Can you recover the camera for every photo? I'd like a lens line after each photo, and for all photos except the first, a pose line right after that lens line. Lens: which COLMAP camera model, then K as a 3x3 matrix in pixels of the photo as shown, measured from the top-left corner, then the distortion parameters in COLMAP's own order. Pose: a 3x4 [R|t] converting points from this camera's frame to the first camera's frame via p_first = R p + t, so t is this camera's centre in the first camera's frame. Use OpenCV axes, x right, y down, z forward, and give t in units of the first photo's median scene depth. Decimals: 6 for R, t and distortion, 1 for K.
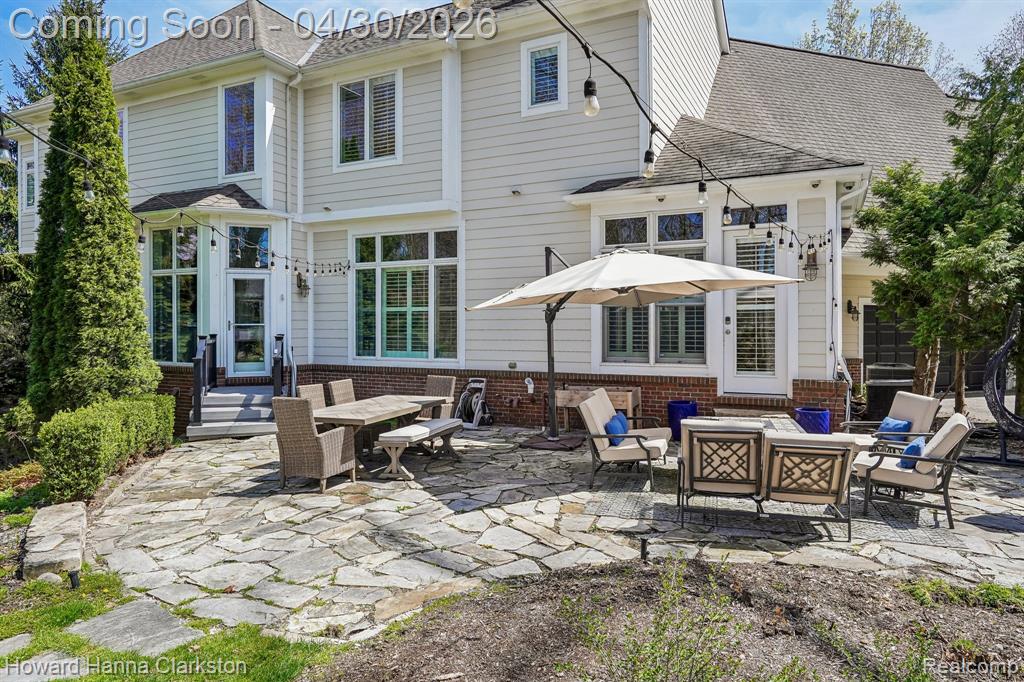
lens RADIAL K [[637.3, 0, 512.0], [0, 637.3, 341.0], [0, 0, 1]] dist [-0.000260, 0.001213]
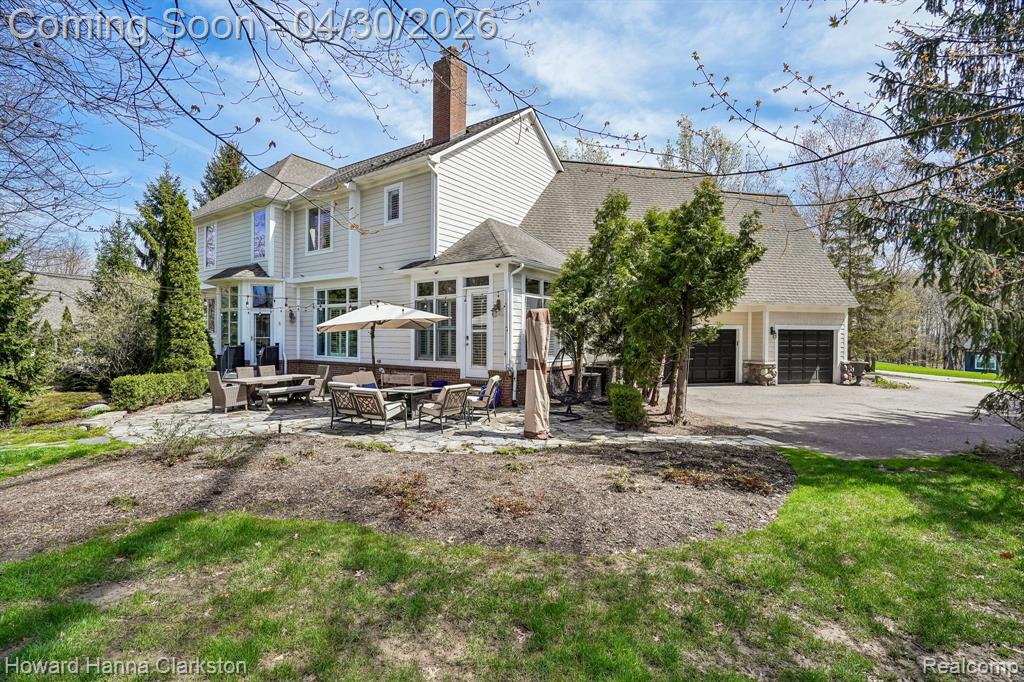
lens RADIAL K [[478.7, 0, 488.0], [0, 478.7, 346.8], [0, 0, 1]] dist [-0.000317, -0.000035]
pose [[0.982957, 0.011313, -0.183489, 0.537183], [-0.012179, 0.999919, -0.003591, -0.002273], [0.183434, 0.005765, 0.983015, -0.288536]]
